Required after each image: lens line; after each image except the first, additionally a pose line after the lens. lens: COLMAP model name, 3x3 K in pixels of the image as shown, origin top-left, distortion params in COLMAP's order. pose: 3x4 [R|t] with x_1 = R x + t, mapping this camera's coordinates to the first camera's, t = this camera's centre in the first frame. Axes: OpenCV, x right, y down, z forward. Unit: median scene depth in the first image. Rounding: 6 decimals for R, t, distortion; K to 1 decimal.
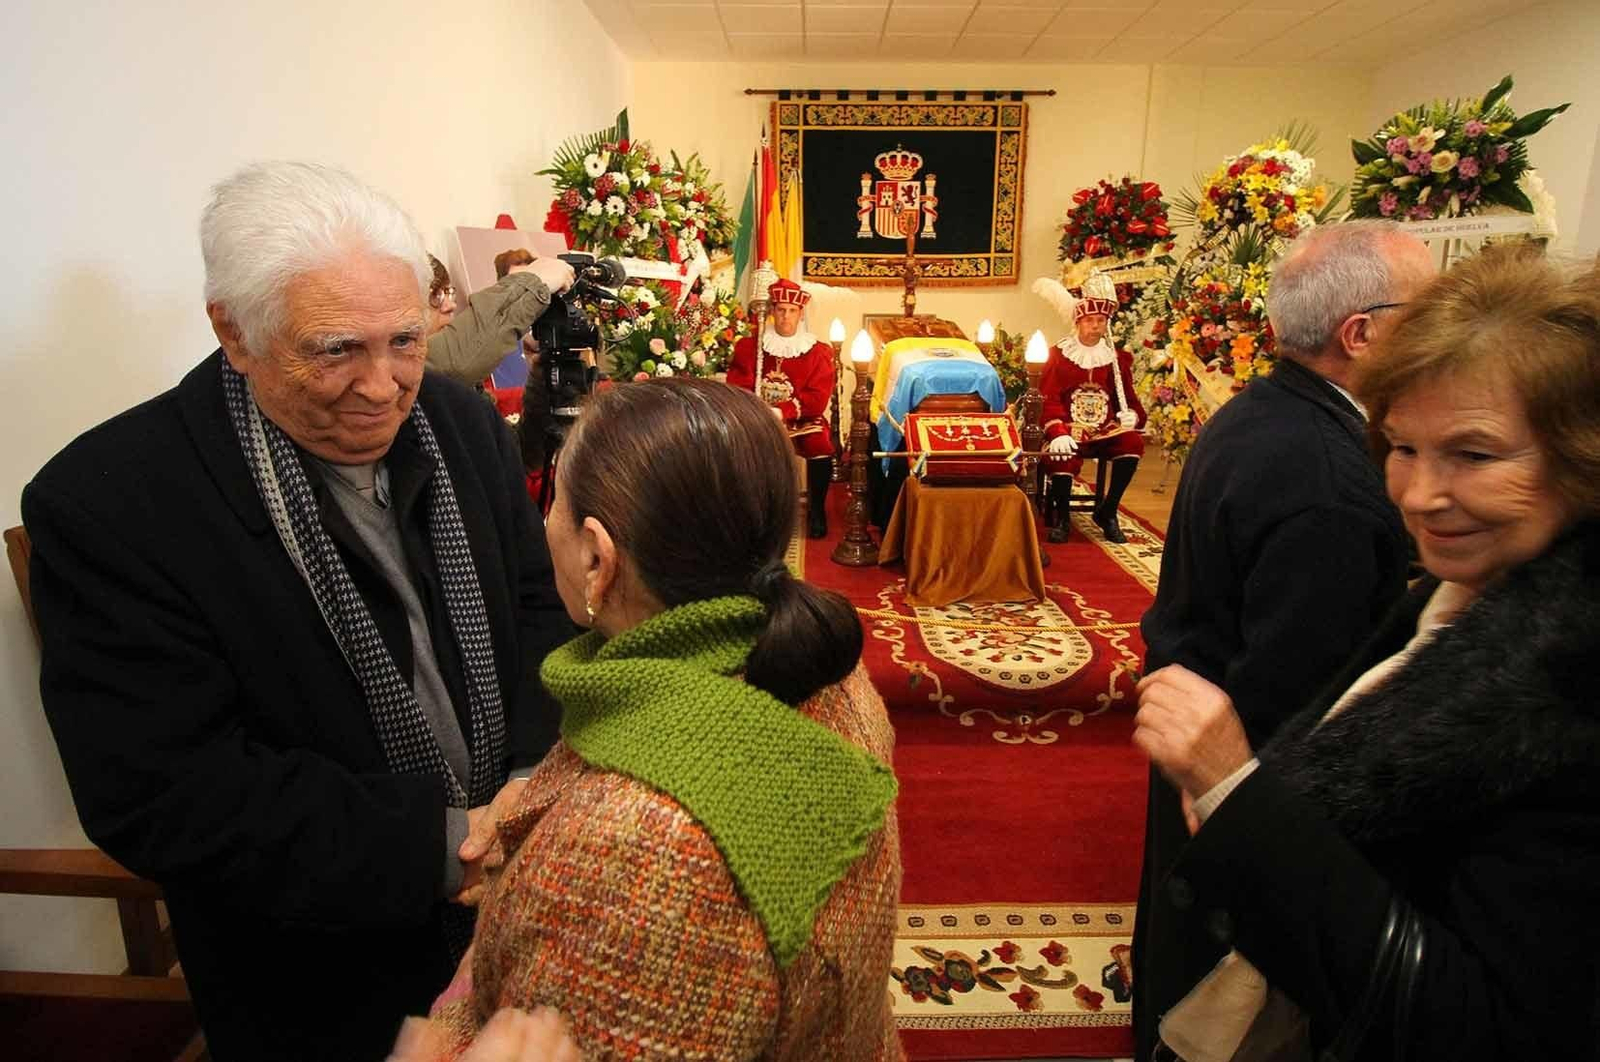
lens RADIAL K [[791.1, 0, 818.0], [0, 791.1, 498.7], [0, 0, 1]] dist [-0.007497, -0.008025]
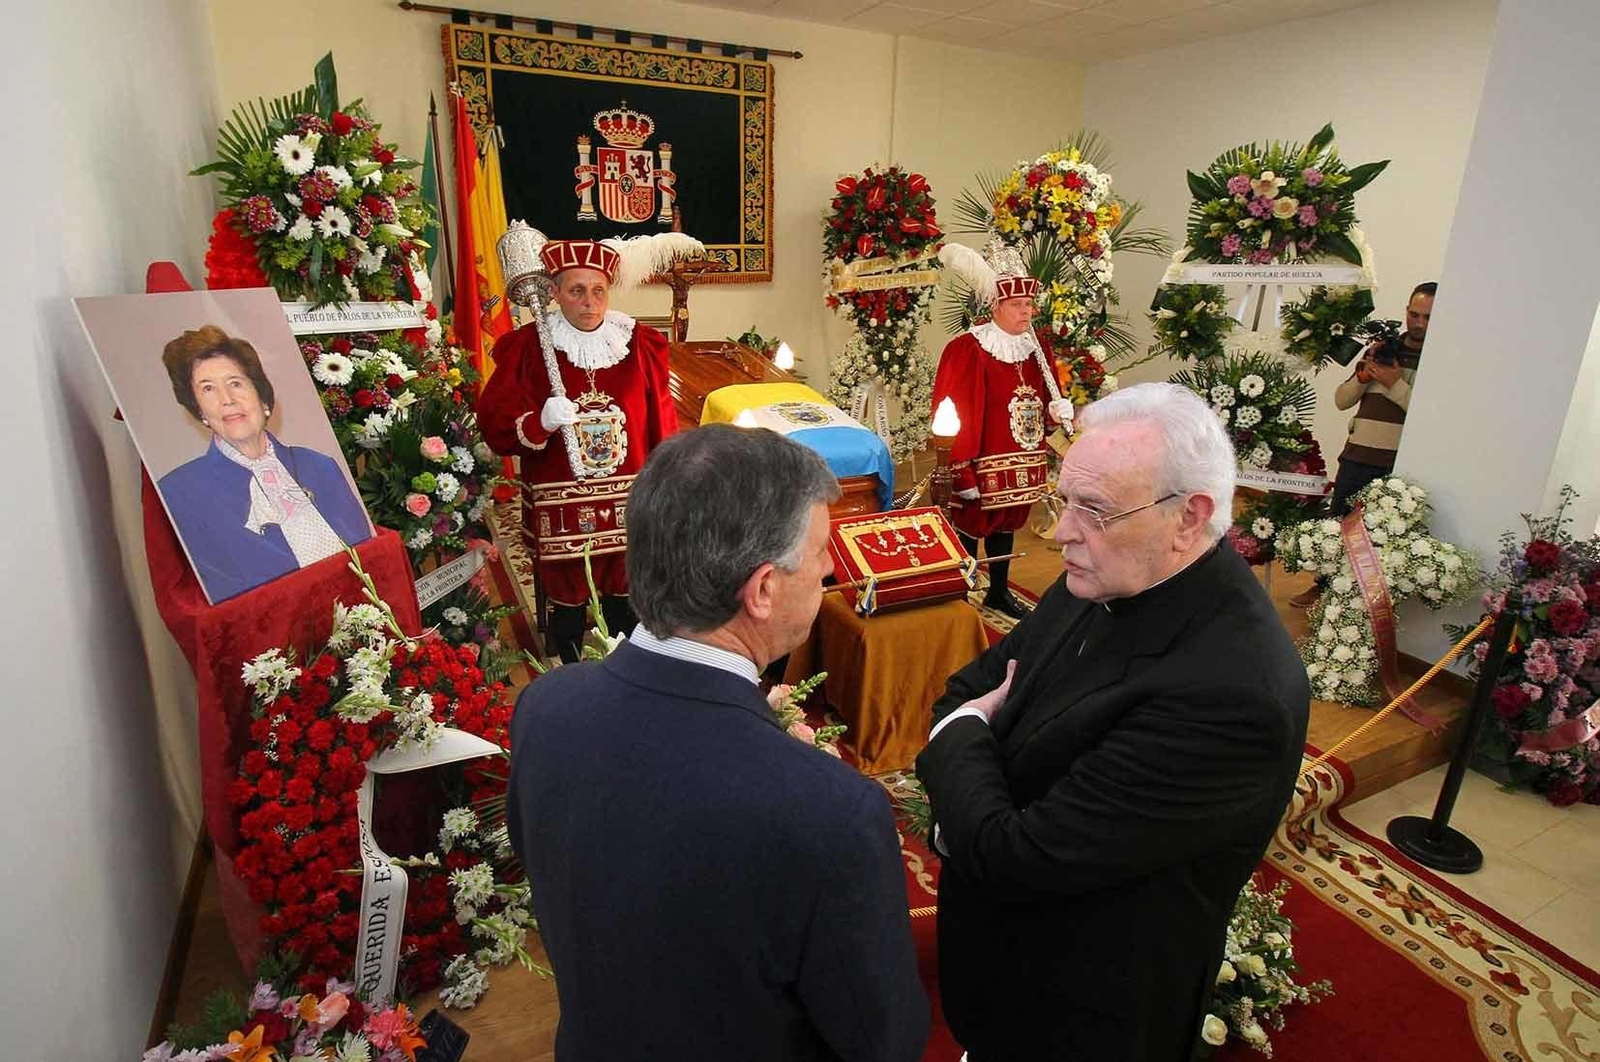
lens RADIAL K [[846.2, 0, 815.6], [0, 846.2, 517.4], [0, 0, 1]] dist [-0.002326, -0.009419]
pose [[0.896014, -0.117947, 0.428074, -0.145875], [0.085554, 0.991869, 0.094215, -0.113166], [-0.435705, -0.047795, 0.898820, 0.161182]]
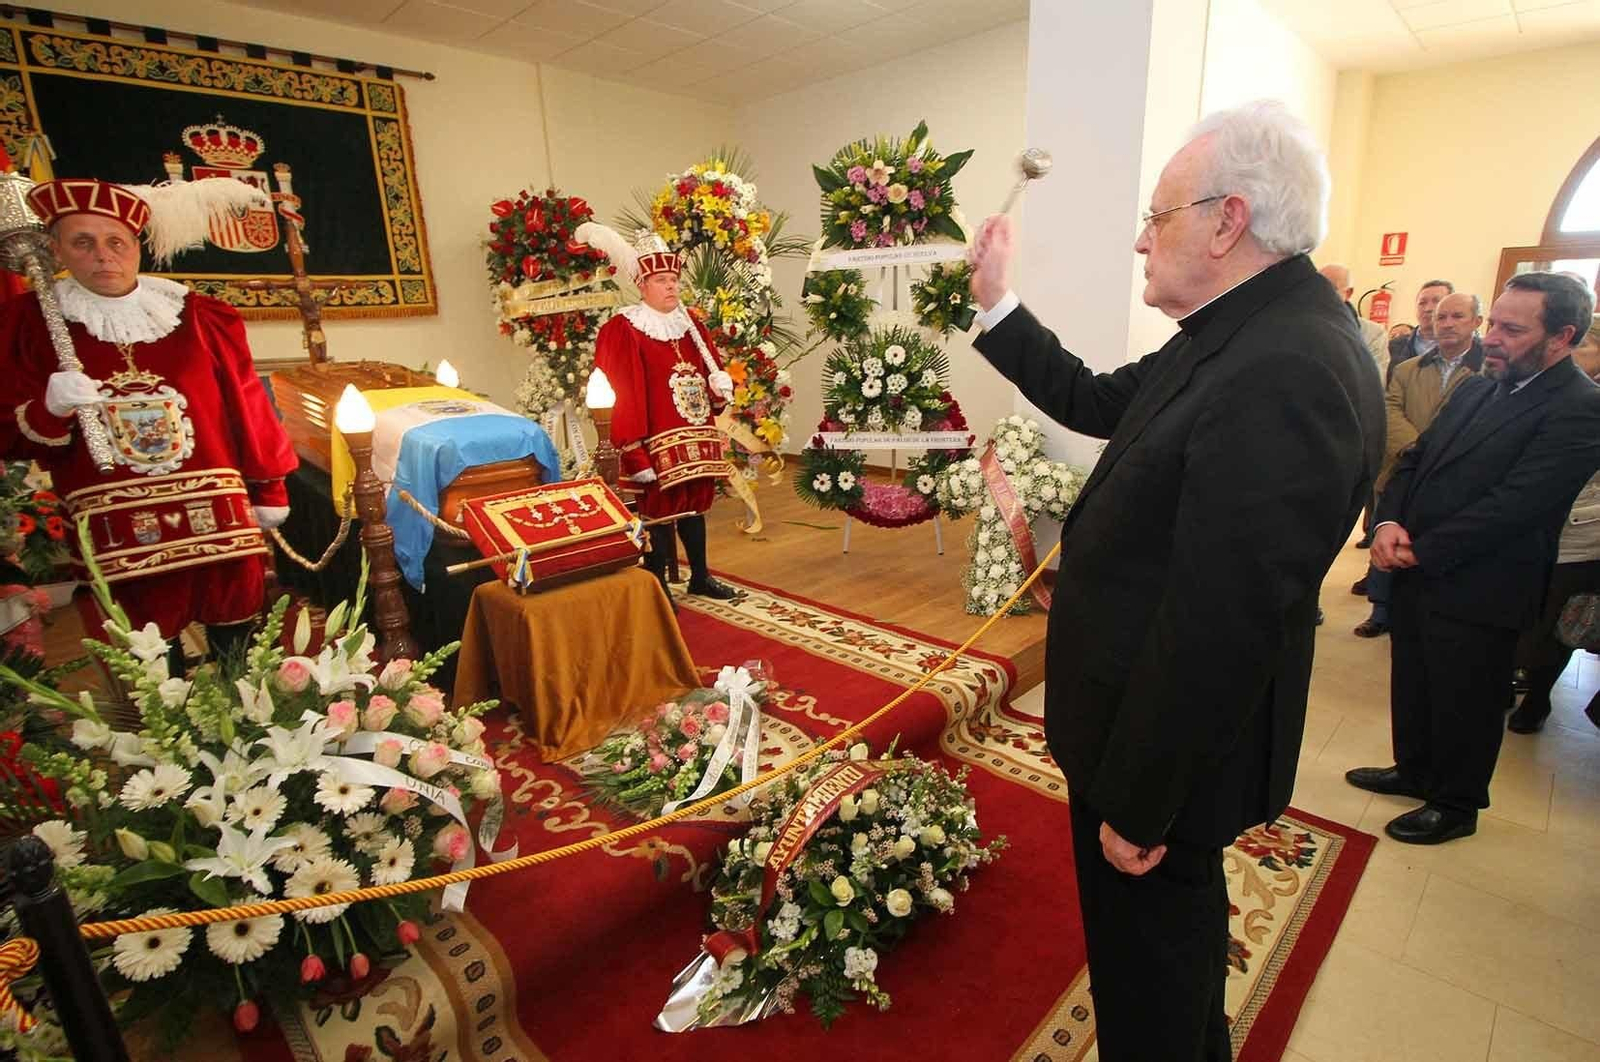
lens RADIAL K [[791.1, 0, 837.7], [0, 791.1, 560.1], [0, 0, 1]] dist [-0.007497, -0.008025]
pose [[0.690301, -0.227696, 0.686760, -0.089564], [0.202063, 0.972092, 0.119194, -0.043701], [-0.694734, 0.056488, 0.717045, 0.166023]]
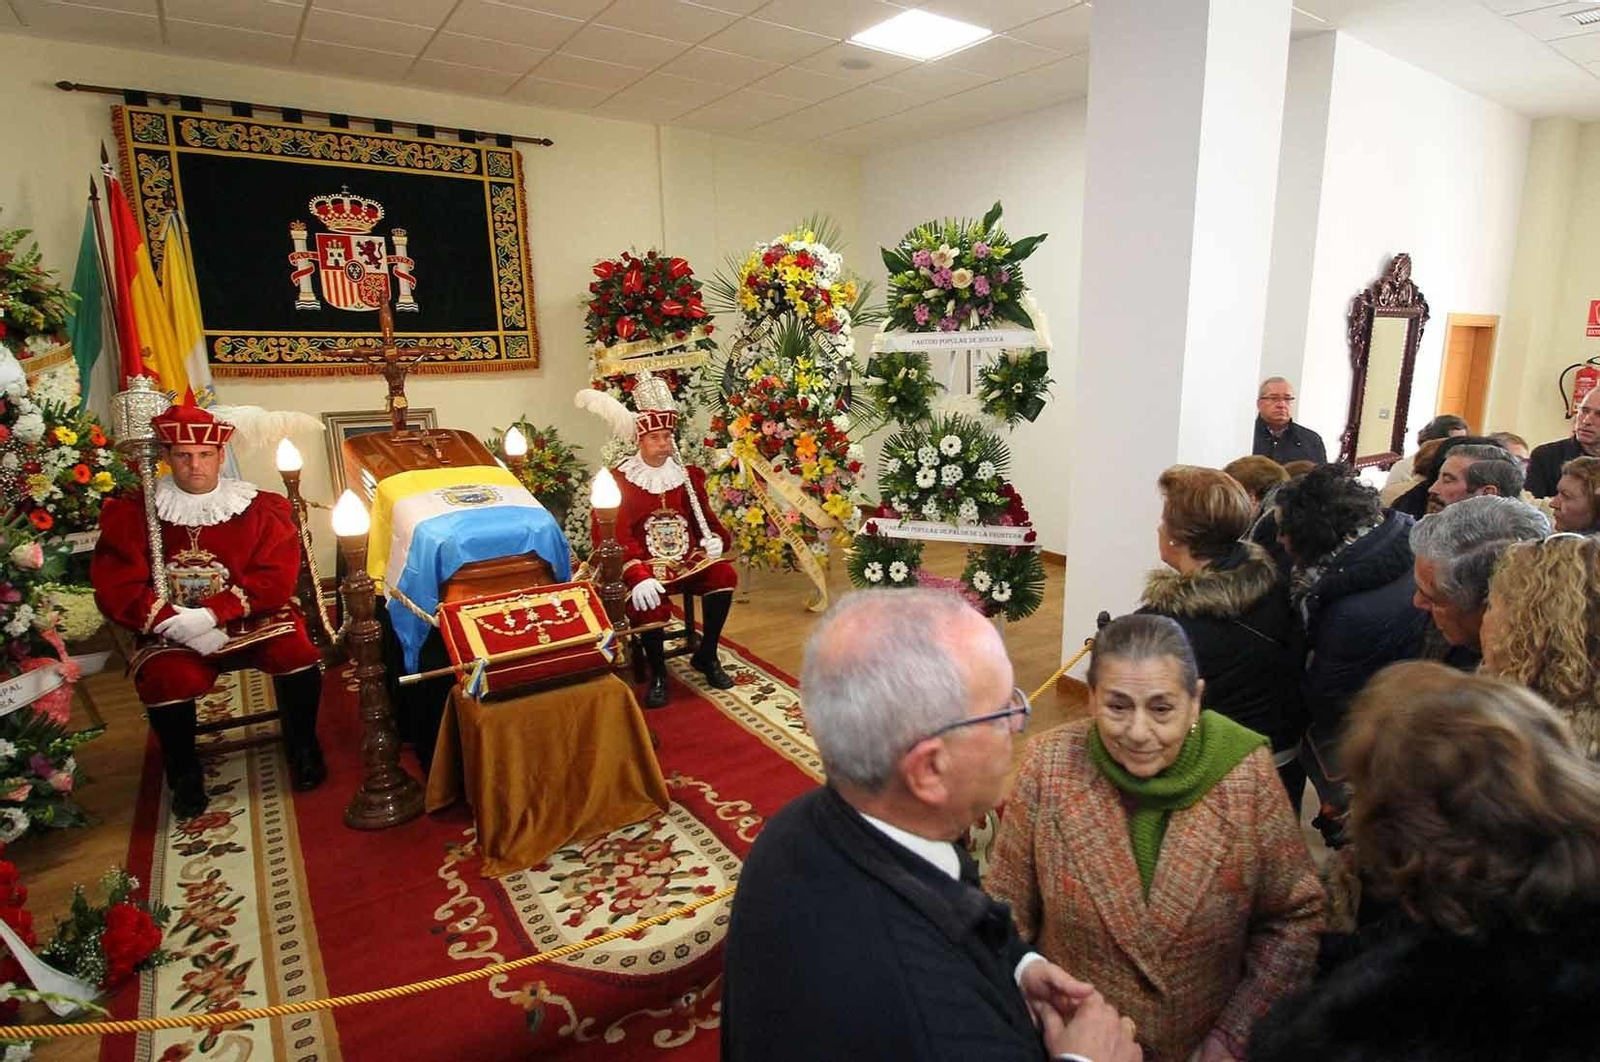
lens RADIAL K [[865.8, 0, 901.3], [0, 865.8, 532.1], [0, 0, 1]] dist [0.001574, -0.014679]
pose [[0.792903, -0.134611, 0.594293, -0.007741], [0.149822, 0.988422, 0.023992, -0.076994], [-0.590642, 0.070014, 0.803890, 0.073643]]
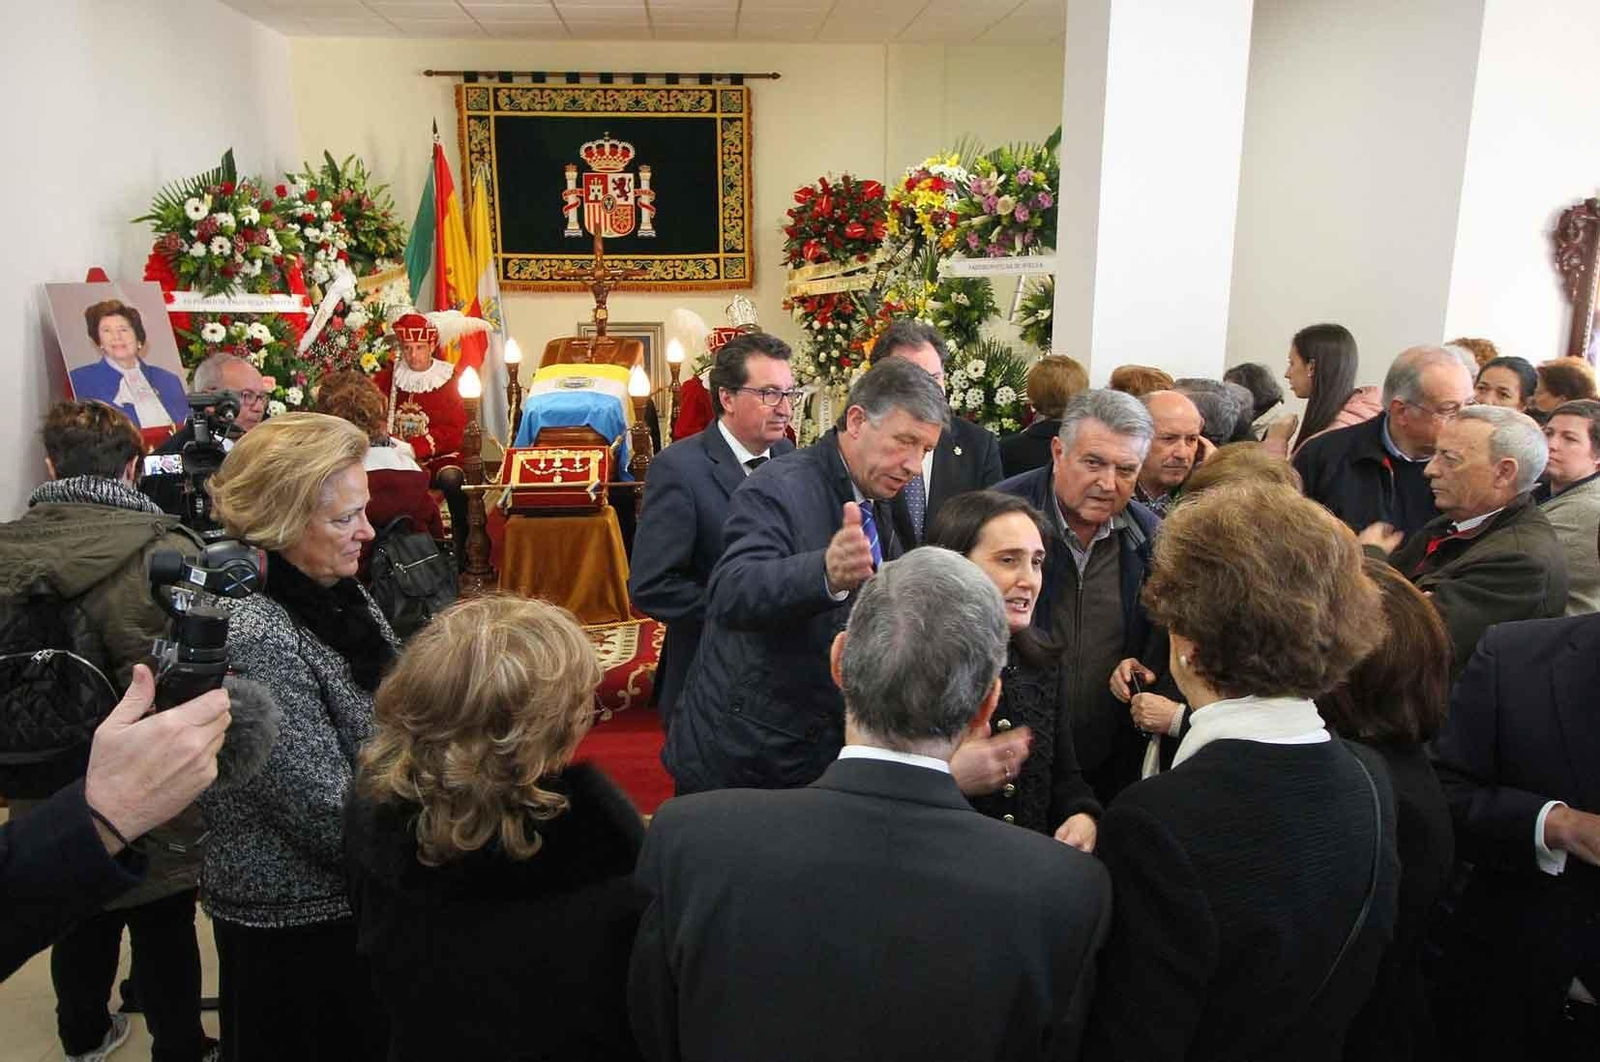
lens RADIAL K [[1186.1, 0, 796.7], [0, 1186.1, 515.4], [0, 0, 1]] dist [0.010720, -0.012442]
pose [[0.996962, -0.022162, 0.074666, 0.225524], [0.024167, 0.999368, -0.026058, 0.018913], [-0.074041, 0.027784, 0.996868, -0.353306]]
